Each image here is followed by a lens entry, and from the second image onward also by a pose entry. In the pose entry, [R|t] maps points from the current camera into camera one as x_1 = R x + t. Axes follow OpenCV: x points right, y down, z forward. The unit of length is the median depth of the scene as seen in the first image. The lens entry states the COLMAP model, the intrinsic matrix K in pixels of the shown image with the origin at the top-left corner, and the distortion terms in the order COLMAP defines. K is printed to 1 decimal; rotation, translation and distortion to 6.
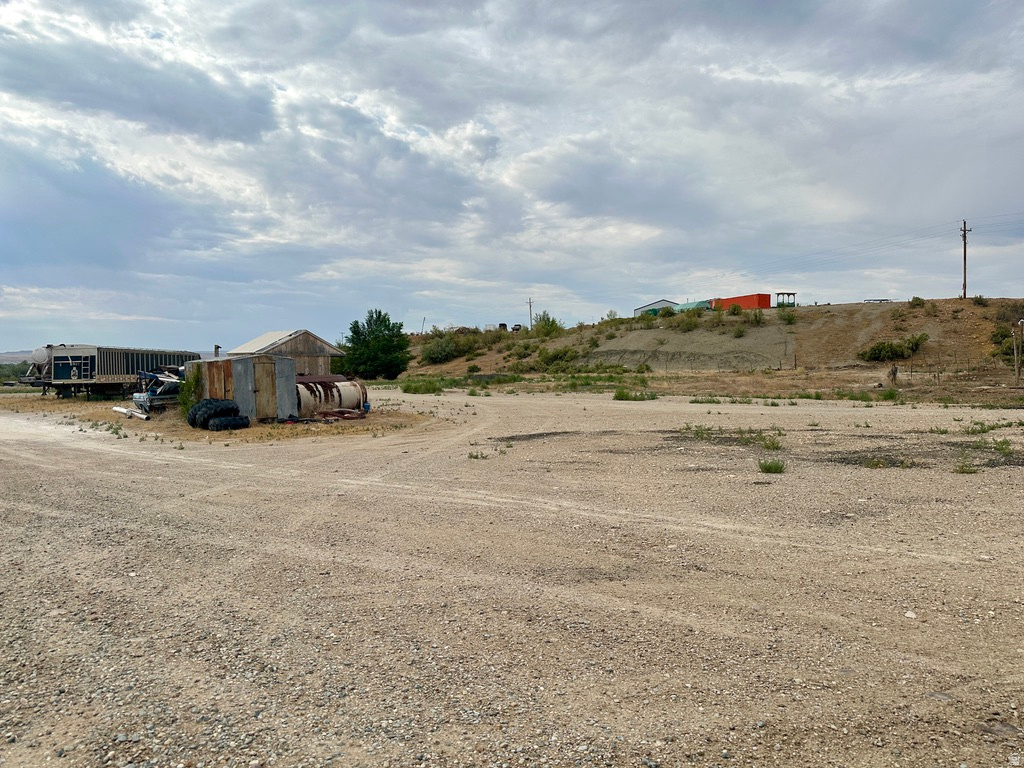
lens RADIAL K [[721.2, 0, 512.0], [0, 721.2, 384.0], [0, 0, 1]] dist [-0.002710, -0.003939]
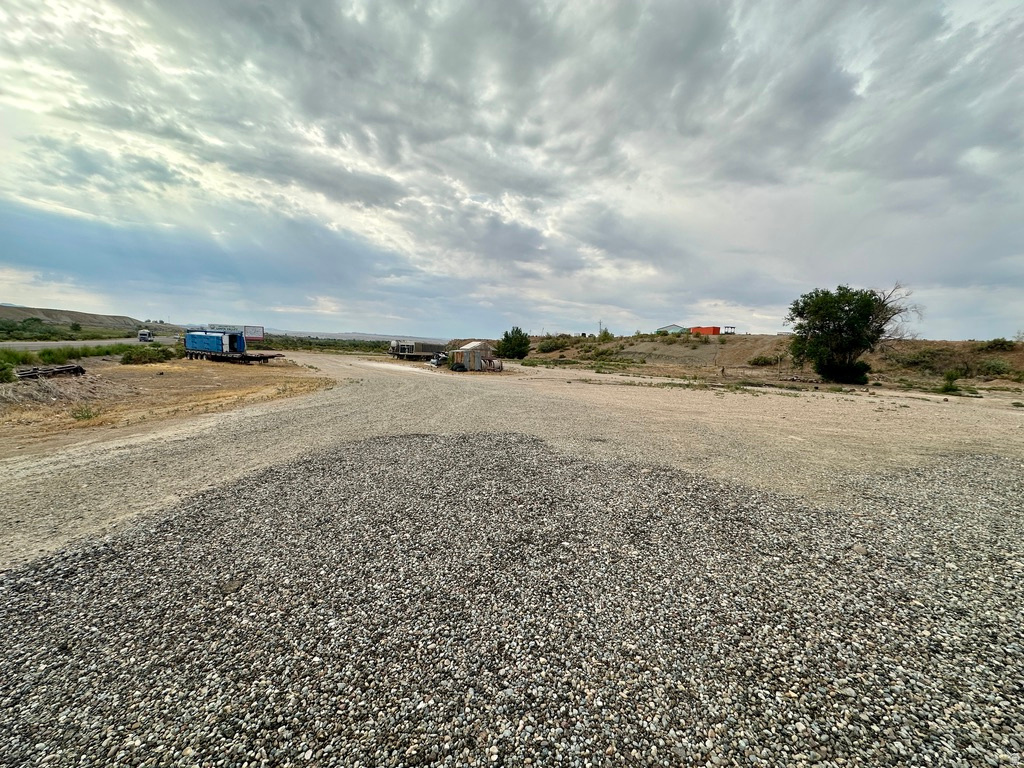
lens RADIAL K [[408.9, 0, 509.4], [0, 408.9, 381.4], [0, 0, 1]] dist [-0.000836, 0.000713]
pose [[0.975625, 0.075584, -0.206016, 0.062274], [-0.065980, 0.996407, 0.053106, -0.002868], [0.209290, -0.038218, 0.977106, -0.227807]]
